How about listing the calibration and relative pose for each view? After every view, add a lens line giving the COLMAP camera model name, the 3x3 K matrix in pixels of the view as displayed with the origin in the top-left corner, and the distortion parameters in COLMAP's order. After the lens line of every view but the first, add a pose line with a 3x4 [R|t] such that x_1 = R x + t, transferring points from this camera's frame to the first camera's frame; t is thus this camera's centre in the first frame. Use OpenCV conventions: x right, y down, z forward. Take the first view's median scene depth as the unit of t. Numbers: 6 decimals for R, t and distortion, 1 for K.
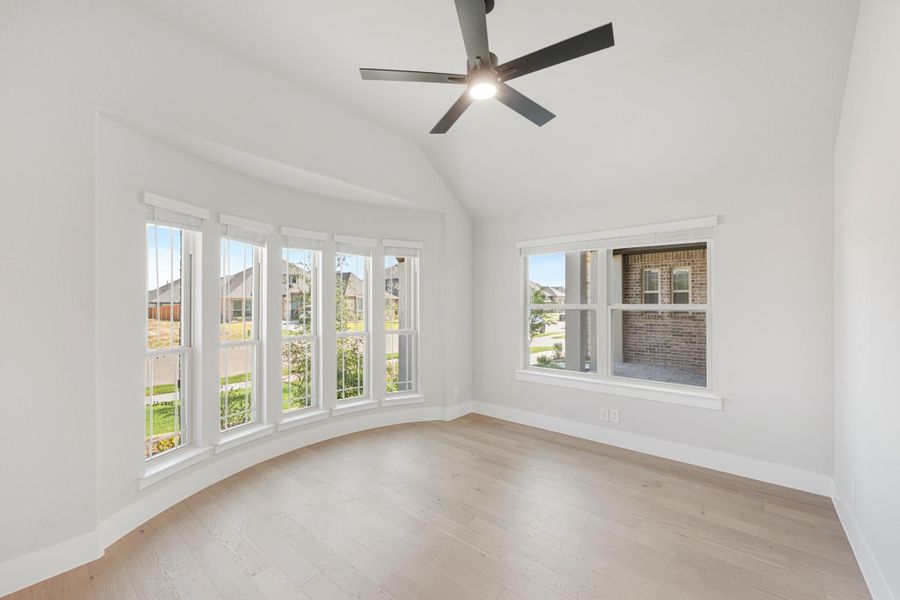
lens RADIAL K [[358.2, 0, 449.9], [0, 358.2, 302.9], [0, 0, 1]] dist [0.001451, 0.000049]
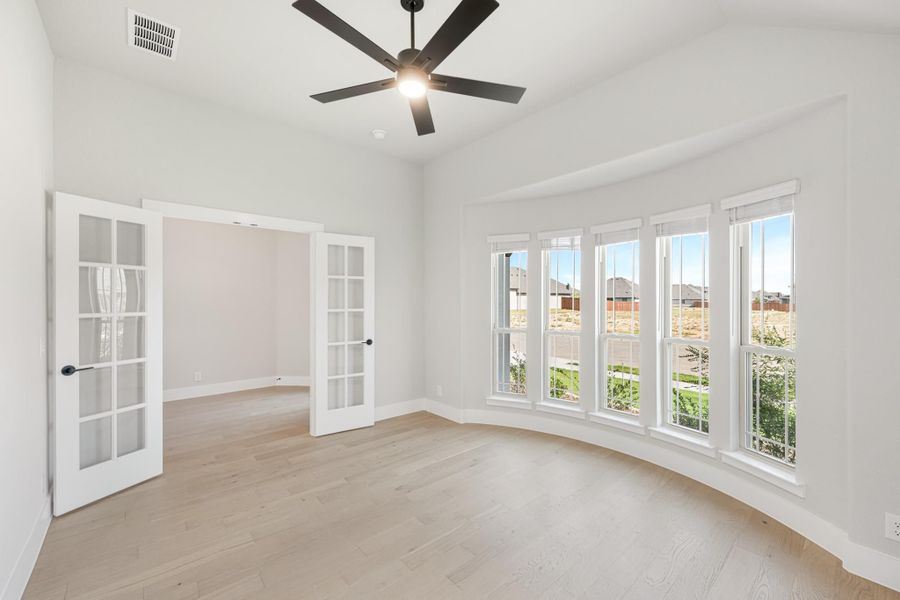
lens RADIAL K [[358.2, 0, 449.9], [0, 358.2, 302.9], [0, 0, 1]] dist [0.001451, 0.000049]
pose [[-0.163527, 0.006535, -0.986517, 0.644018], [0.003910, 0.999974, 0.005976, 0.000062], [0.986531, -0.002880, -0.163548, 0.768388]]
